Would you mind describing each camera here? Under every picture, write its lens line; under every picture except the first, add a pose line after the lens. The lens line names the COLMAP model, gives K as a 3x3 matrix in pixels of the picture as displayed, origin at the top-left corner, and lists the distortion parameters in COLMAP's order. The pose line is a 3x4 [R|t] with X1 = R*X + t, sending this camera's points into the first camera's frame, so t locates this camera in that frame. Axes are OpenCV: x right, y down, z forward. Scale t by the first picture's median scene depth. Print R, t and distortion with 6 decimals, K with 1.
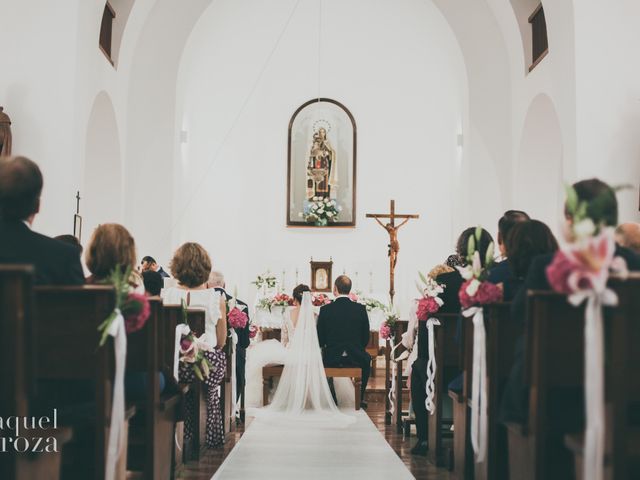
lens RADIAL K [[1120.1, 0, 320.0], [0, 1120.1, 240.0], [0, 0, 1]] dist [0.016946, 0.019685]
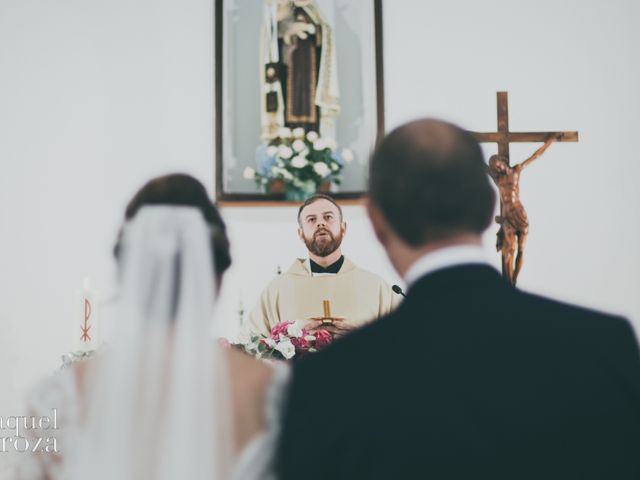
lens RADIAL K [[1575.6, 0, 320.0], [0, 1575.6, 240.0], [0, 0, 1]] dist [0.053421, 0.239840]
pose [[0.999515, -0.025081, 0.018432, -0.003091], [0.025991, 0.998365, -0.050905, 0.030659], [-0.017126, 0.051360, 0.998533, 0.437073]]
